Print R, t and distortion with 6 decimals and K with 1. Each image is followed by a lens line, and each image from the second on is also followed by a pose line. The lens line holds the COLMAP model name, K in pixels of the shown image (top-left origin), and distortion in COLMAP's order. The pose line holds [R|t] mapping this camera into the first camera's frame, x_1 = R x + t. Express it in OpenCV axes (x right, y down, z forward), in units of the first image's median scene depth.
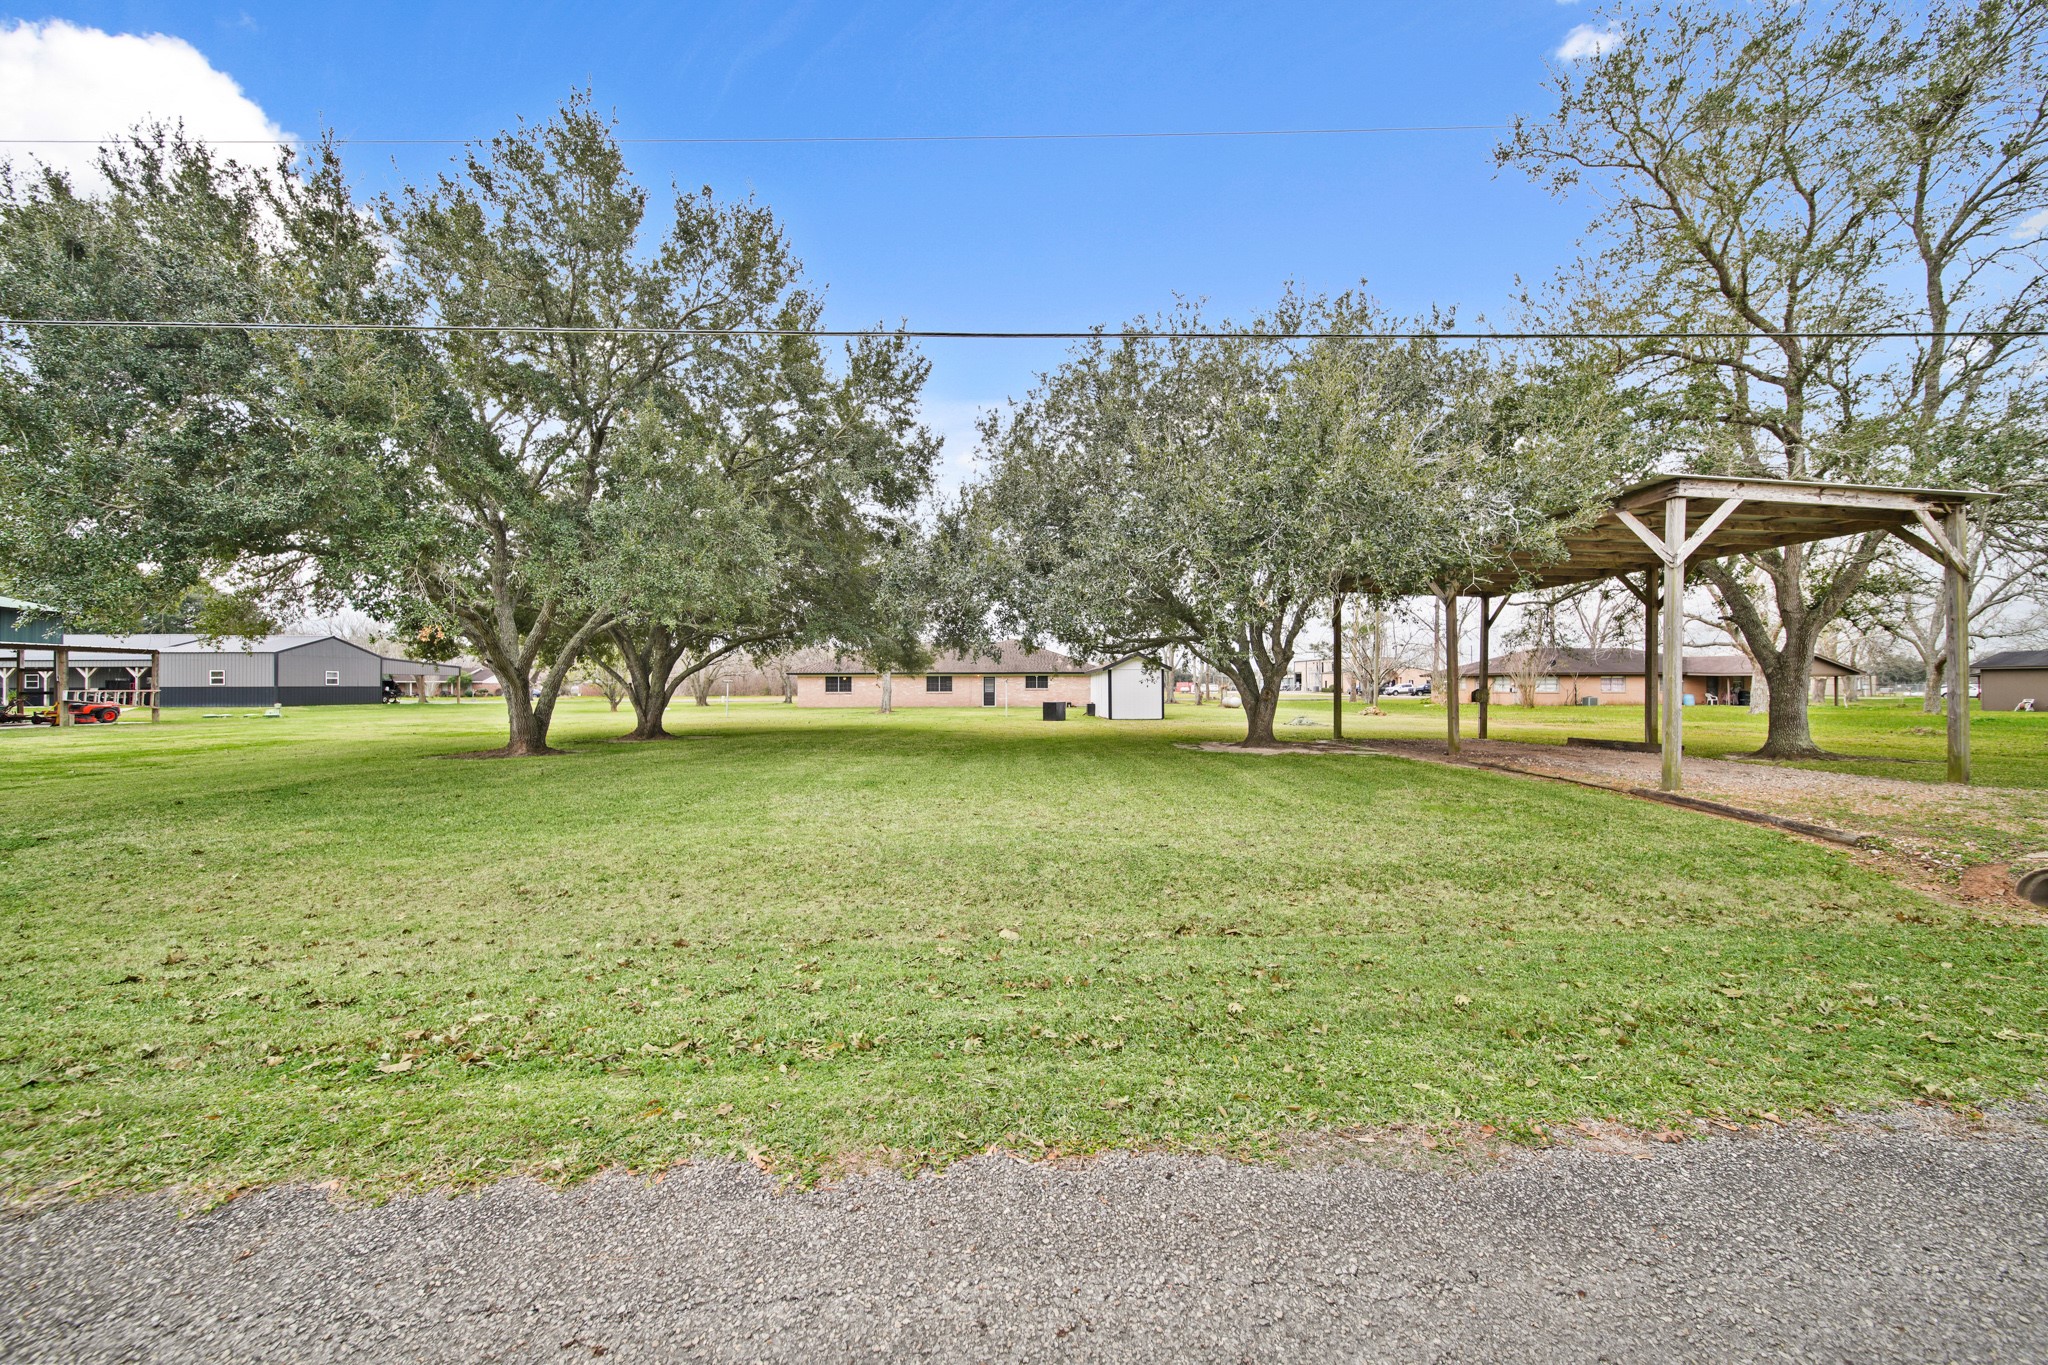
lens RADIAL K [[717.3, 0, 1024.0], [0, 717.3, 685.4], [0, 0, 1]] dist [0.000047, -0.001021]
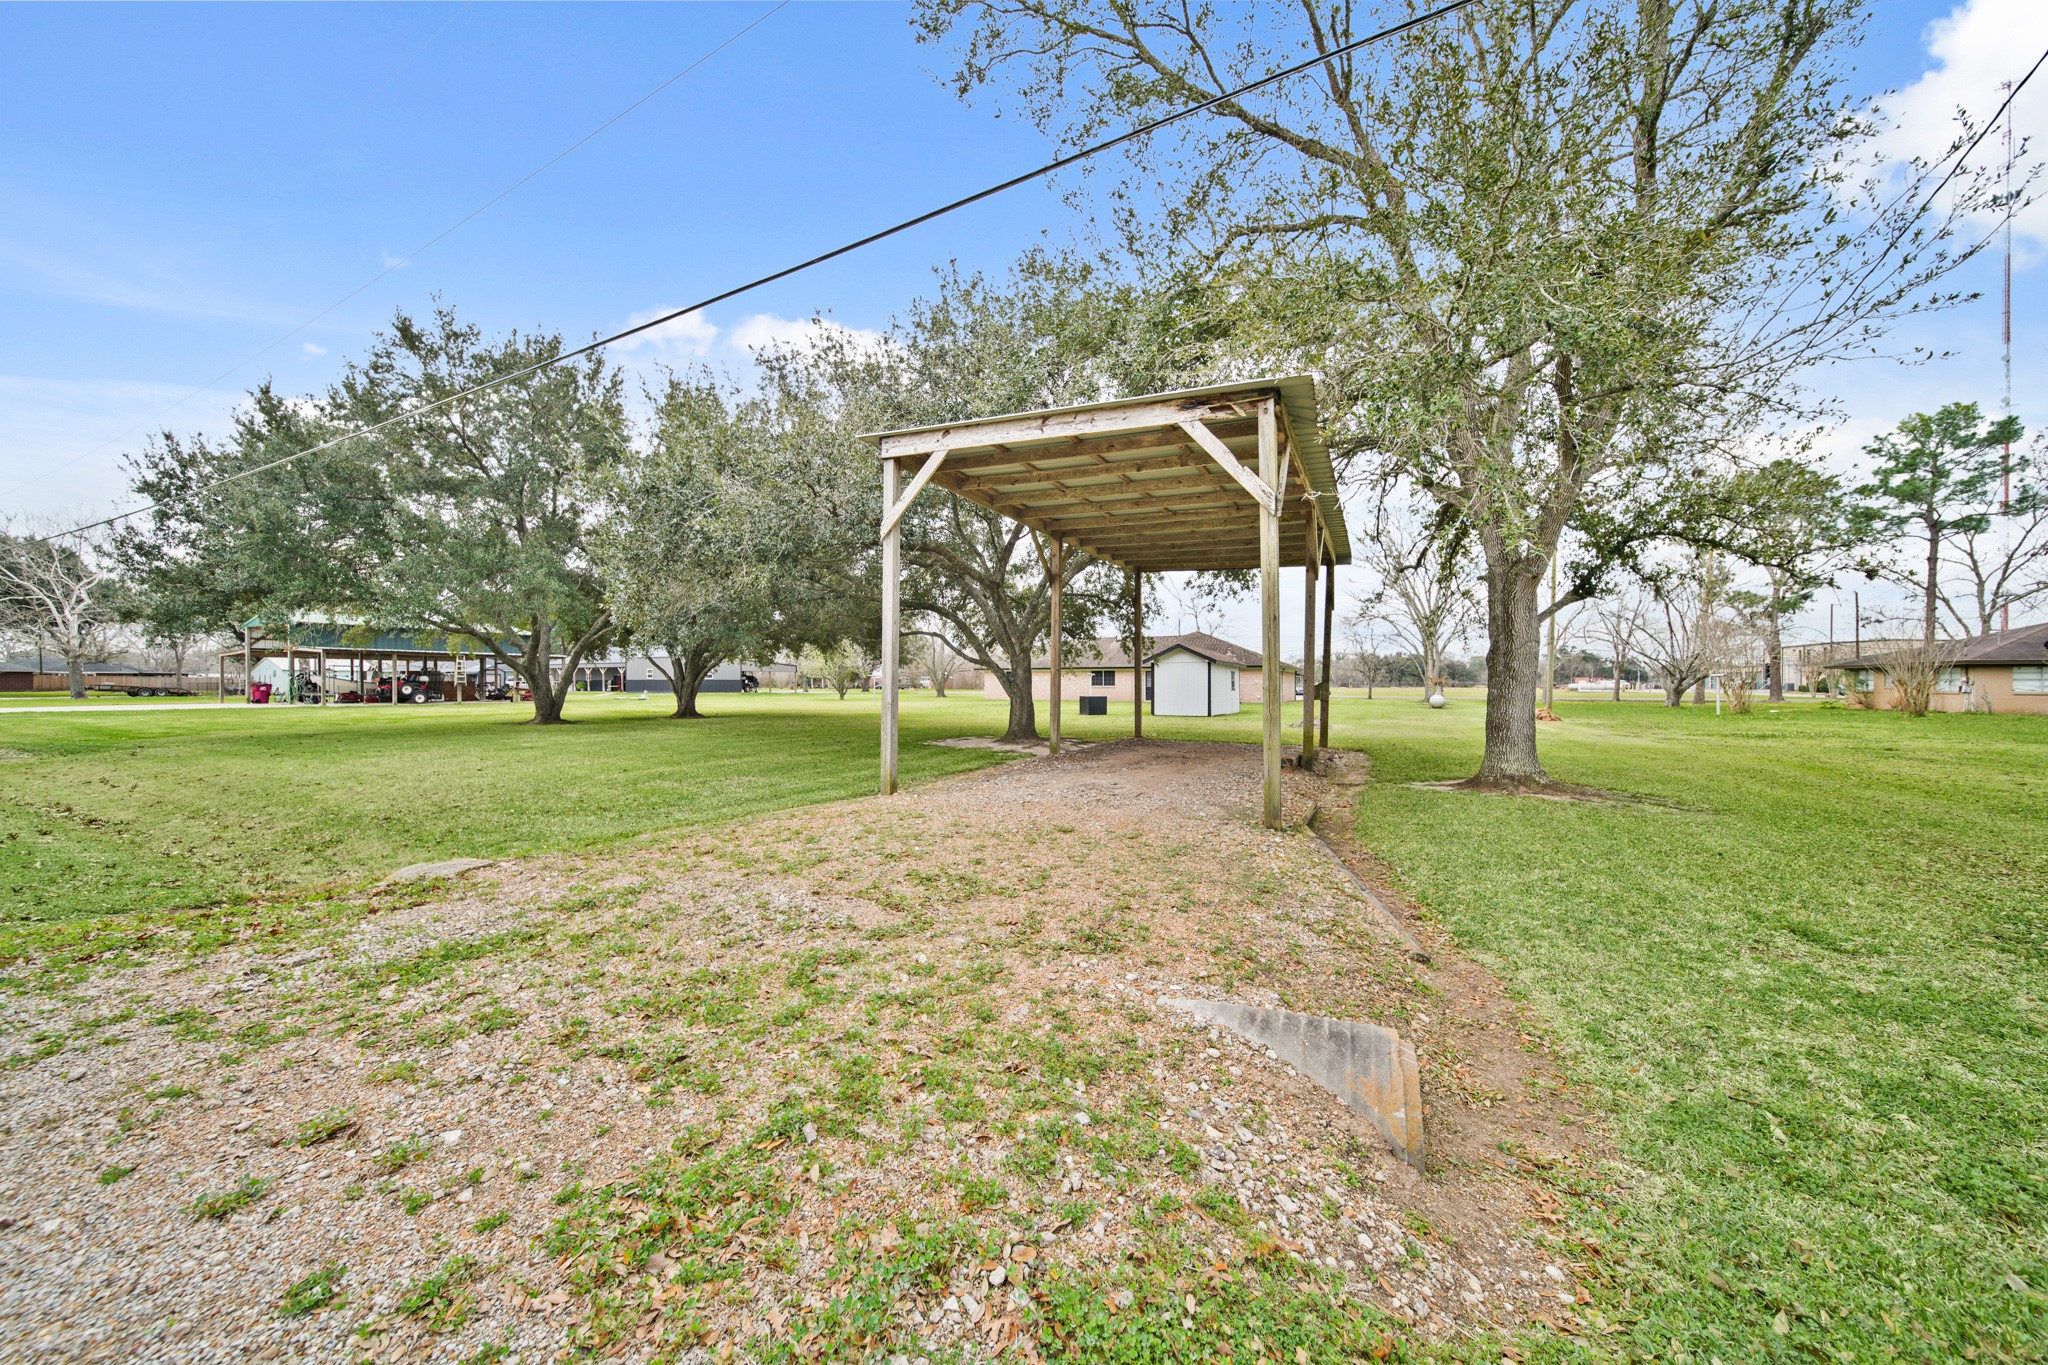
lens RADIAL K [[717.3, 0, 1026.0], [0, 717.3, 680.2], [0, 0, 1]] dist [0.000047, -0.001021]
pose [[0.871944, 0.002394, -0.489600, 0.849562], [-0.002522, 0.999997, 0.000397, 0.001251], [0.489600, 0.000889, 0.871947, 0.190654]]
